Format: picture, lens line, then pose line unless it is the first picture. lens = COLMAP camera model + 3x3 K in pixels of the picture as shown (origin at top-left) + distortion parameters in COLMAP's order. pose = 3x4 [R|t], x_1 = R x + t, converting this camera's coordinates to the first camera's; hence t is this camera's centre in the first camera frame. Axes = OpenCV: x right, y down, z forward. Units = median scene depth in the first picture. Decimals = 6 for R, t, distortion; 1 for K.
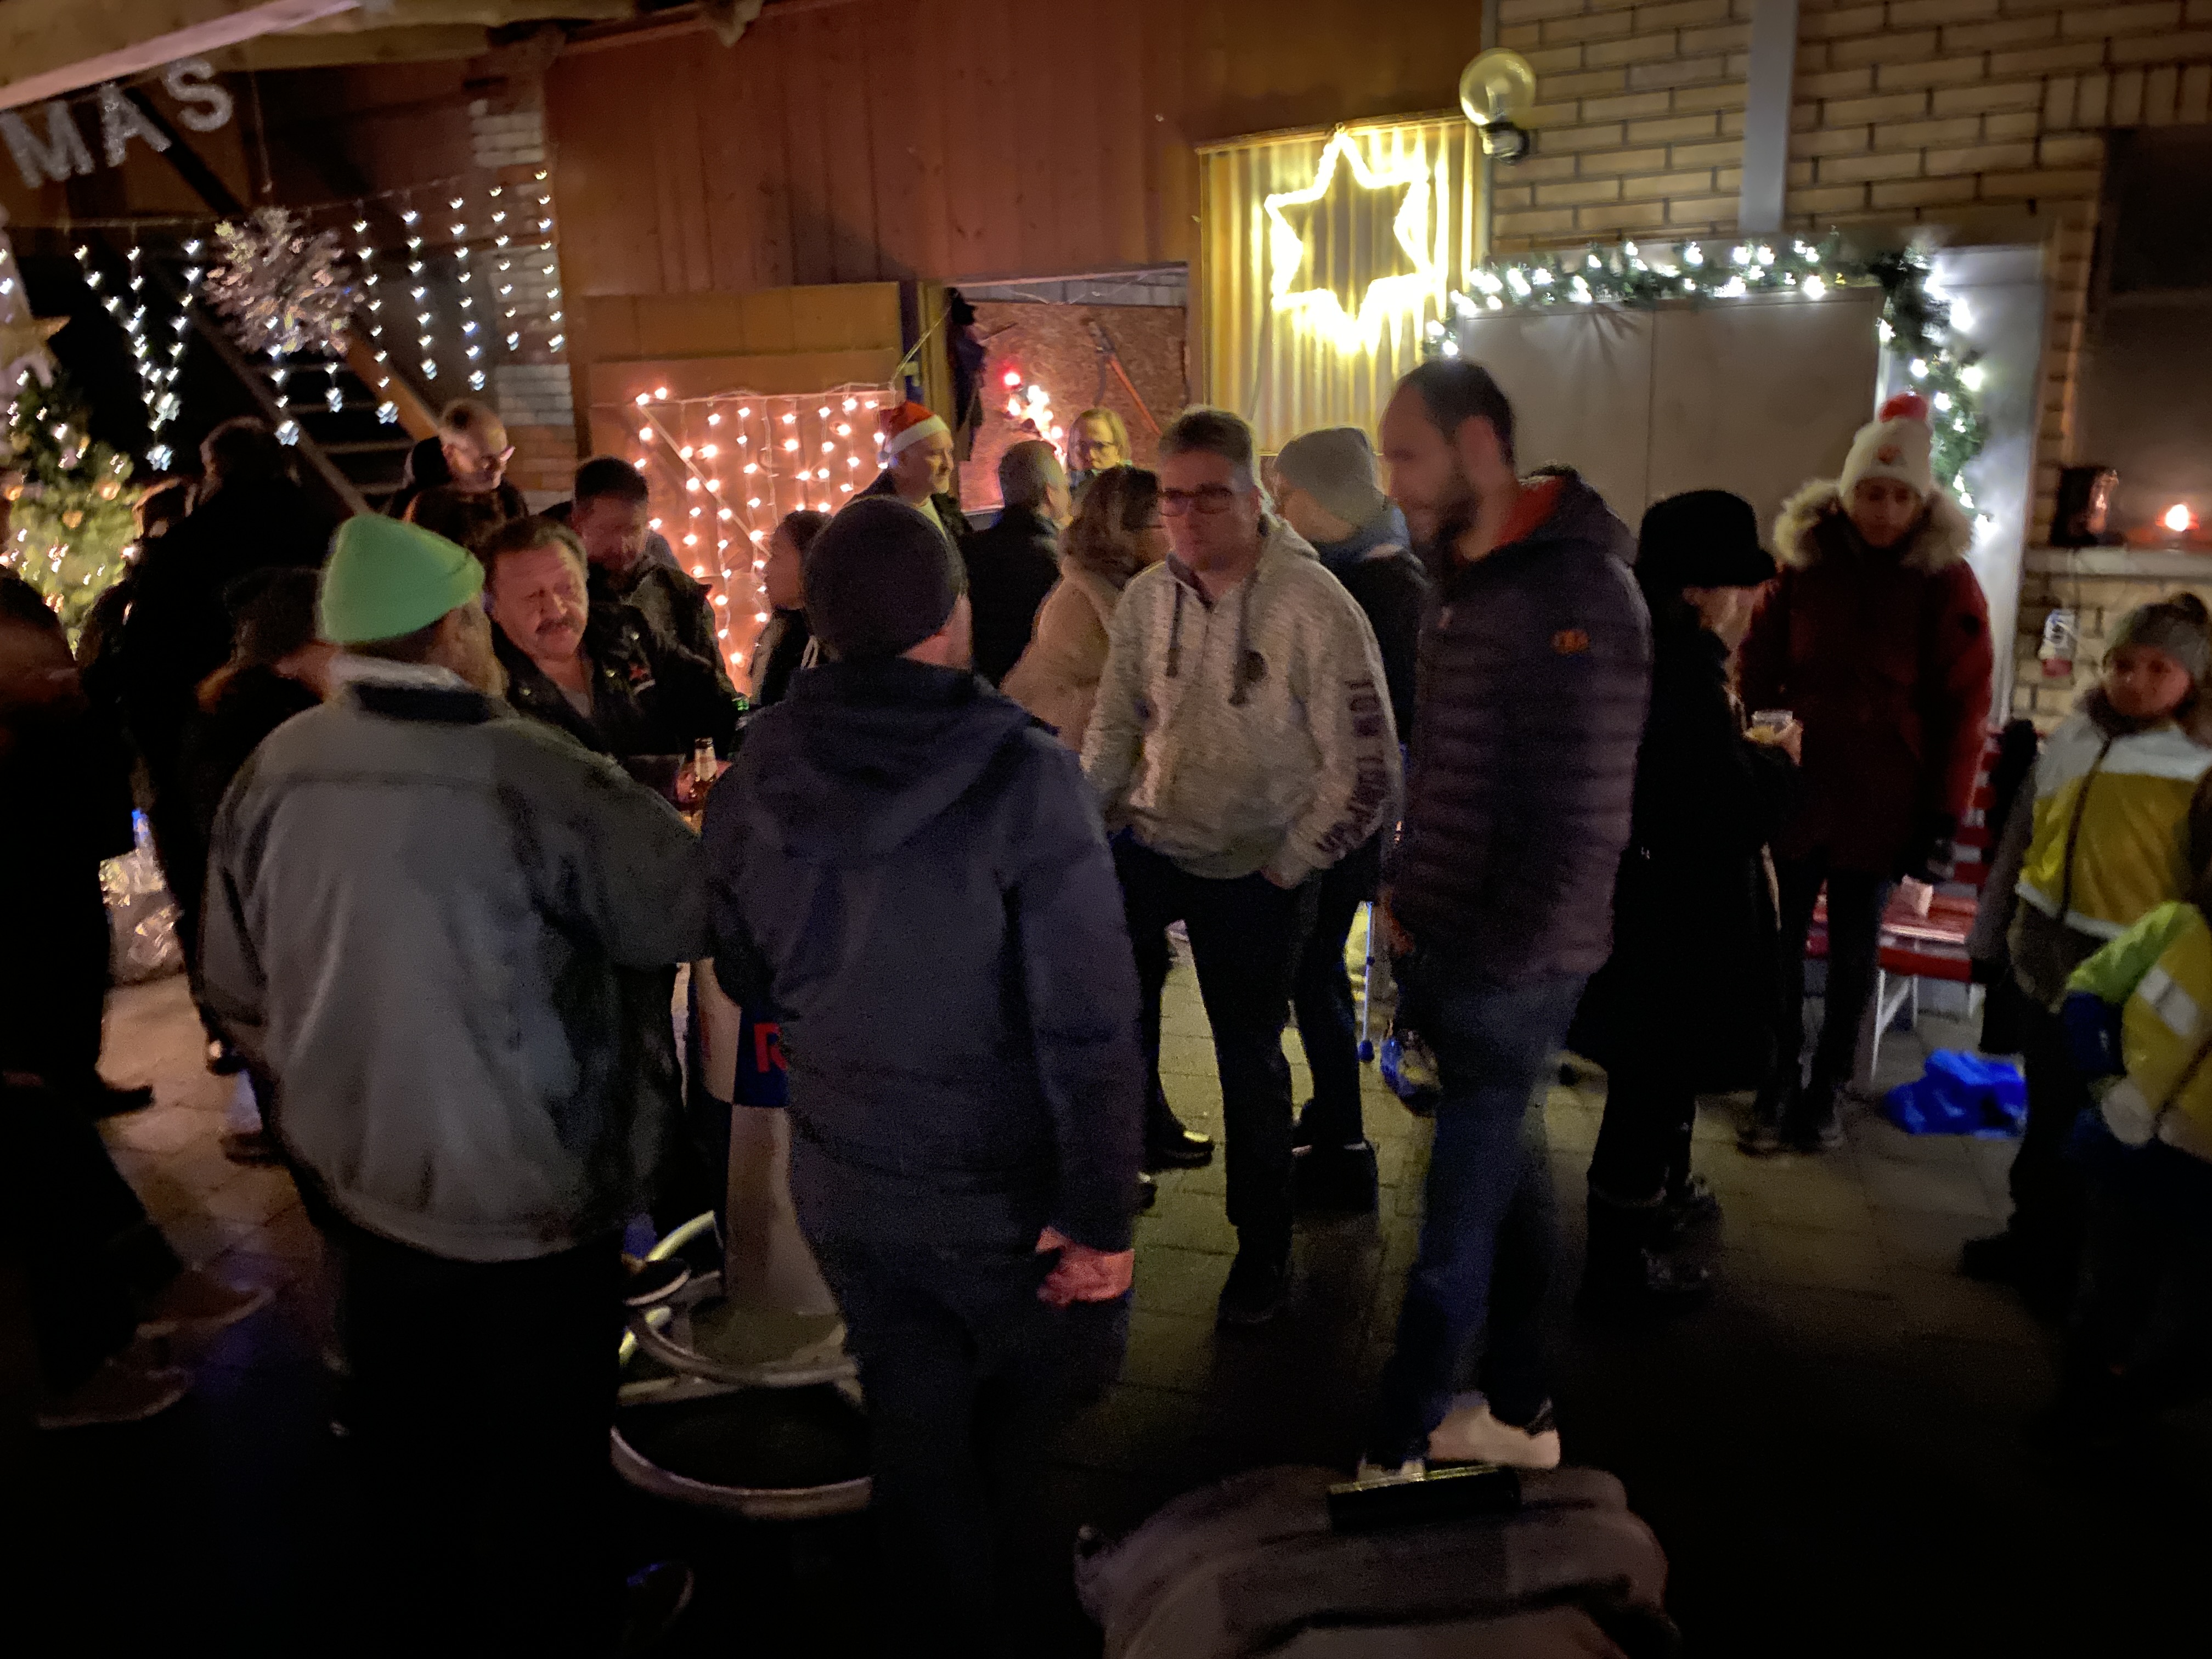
lens RADIAL K [[1680.4, 0, 1104.2], [0, 1680.4, 828.9], [0, 0, 1]] dist [-0.010074, -0.014487]
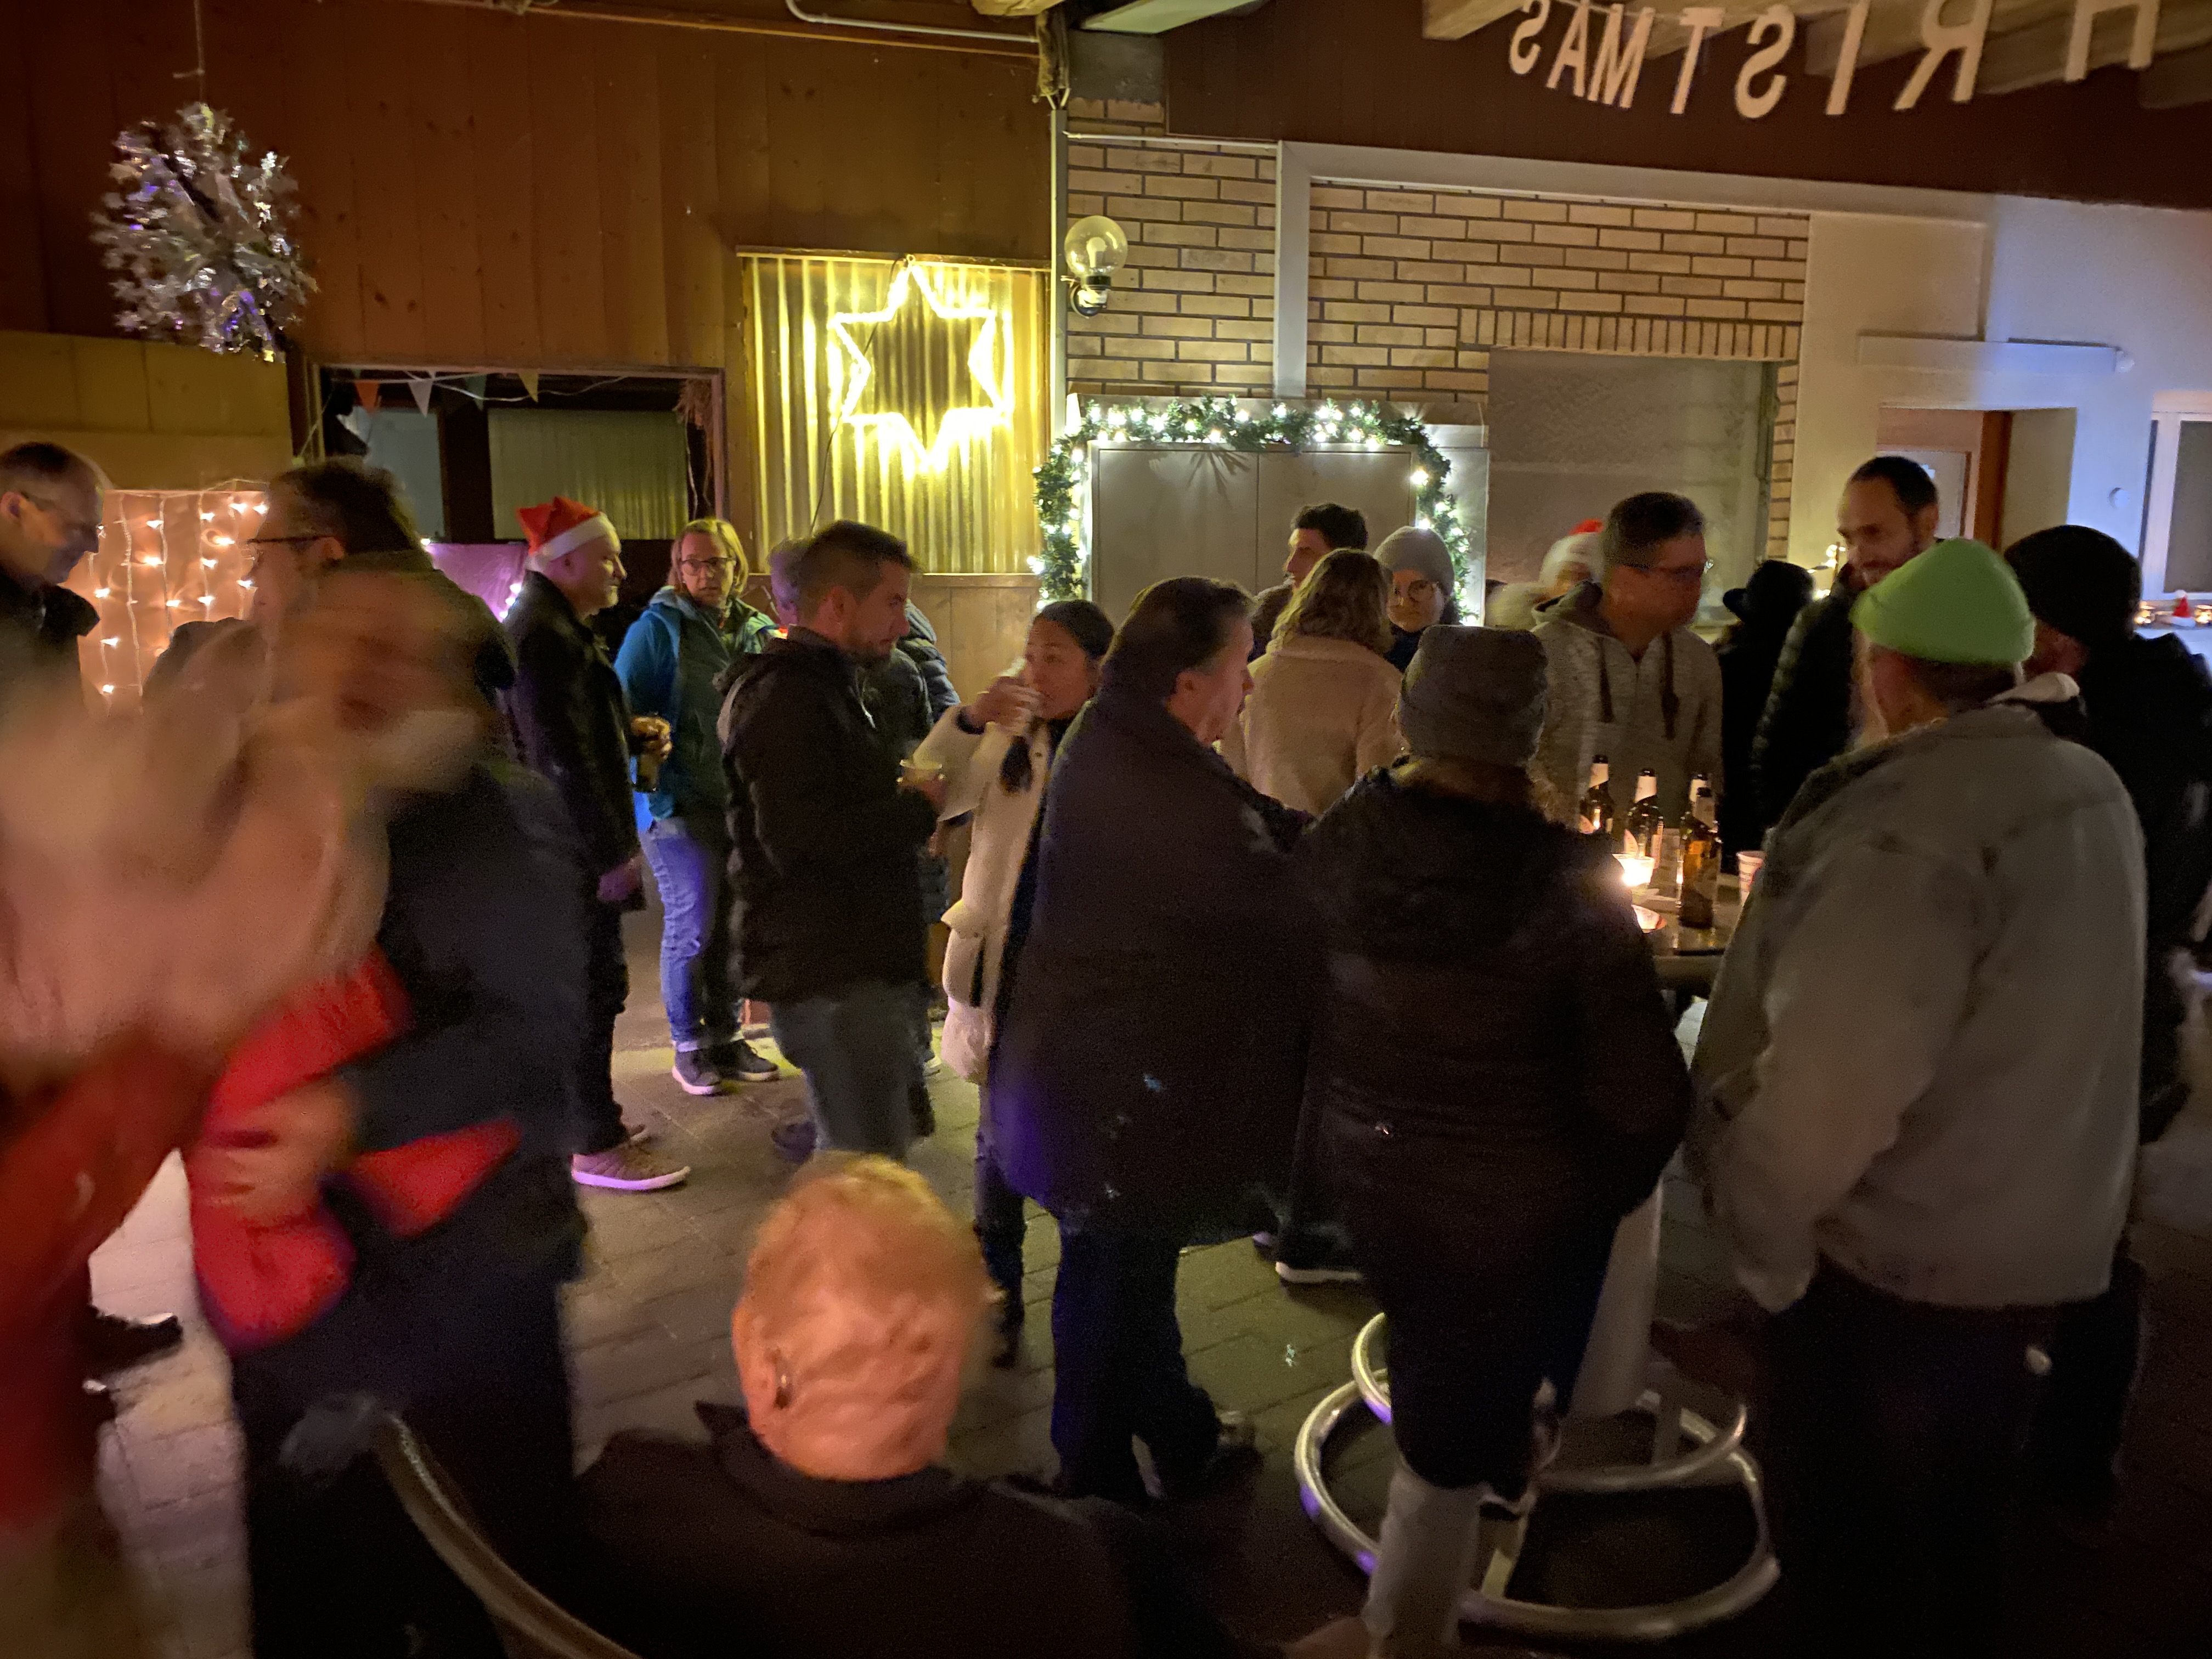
lens RADIAL K [[1680.4, 0, 1106.2], [0, 1680.4, 830.9], [0, 0, 1]] dist [-0.010074, -0.014487]
pose [[0.621801, -0.098550, 0.776950, -0.659318], [0.181182, 0.983240, -0.020286, -0.037932], [-0.761930, 0.153383, 0.629235, 0.352349]]
